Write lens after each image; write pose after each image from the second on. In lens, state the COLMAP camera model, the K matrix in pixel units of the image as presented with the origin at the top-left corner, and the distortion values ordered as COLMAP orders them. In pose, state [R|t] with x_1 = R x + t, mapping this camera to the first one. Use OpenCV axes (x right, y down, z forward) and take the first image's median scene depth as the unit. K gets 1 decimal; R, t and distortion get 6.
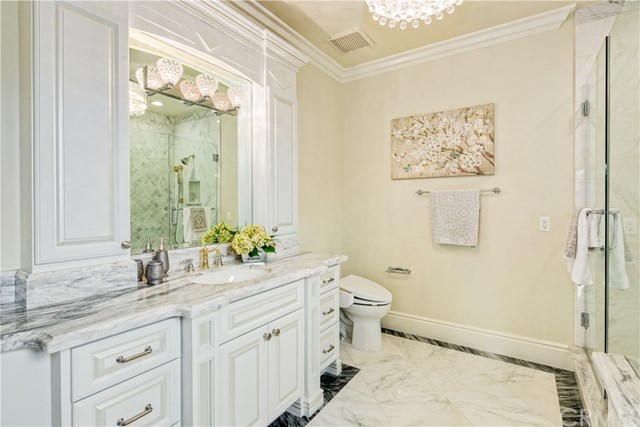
lens RADIAL K [[312.4, 0, 319.2], [0, 312.4, 211.0], [0, 0, 1]] dist [-0.003048, 0.000375]
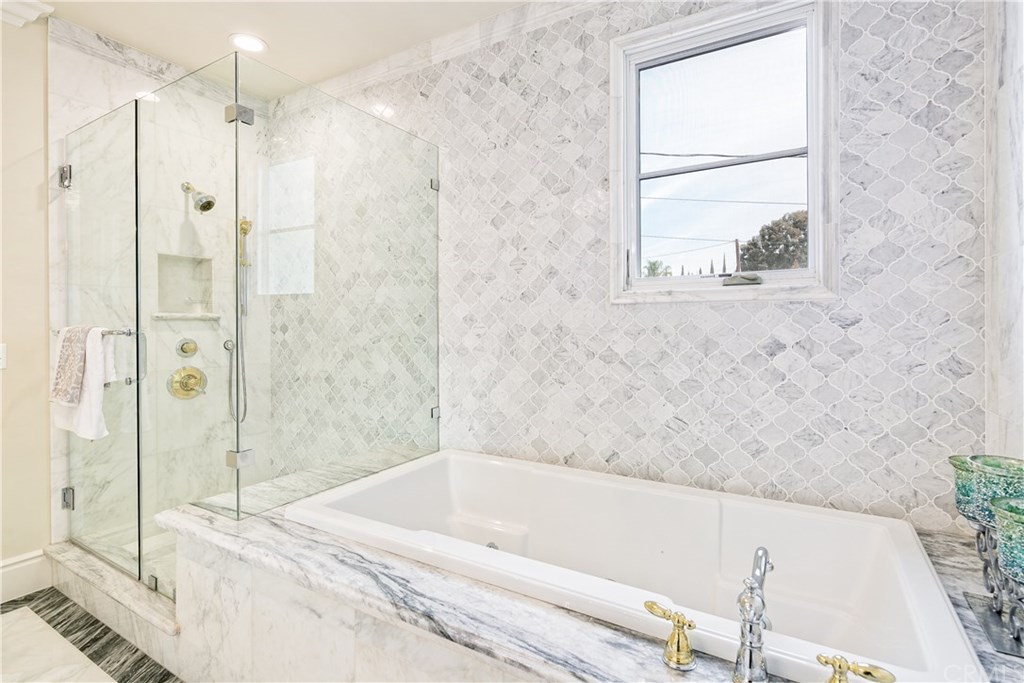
lens RADIAL K [[499.8, 0, 510.5], [0, 499.8, 332.0], [0, 0, 1]] dist [-0.003048, 0.000375]
pose [[-0.051522, -0.015253, 0.998555, -0.246300], [0.017293, 0.999720, 0.016163, -0.001100], [-0.998522, 0.018101, -0.051244, 0.117550]]
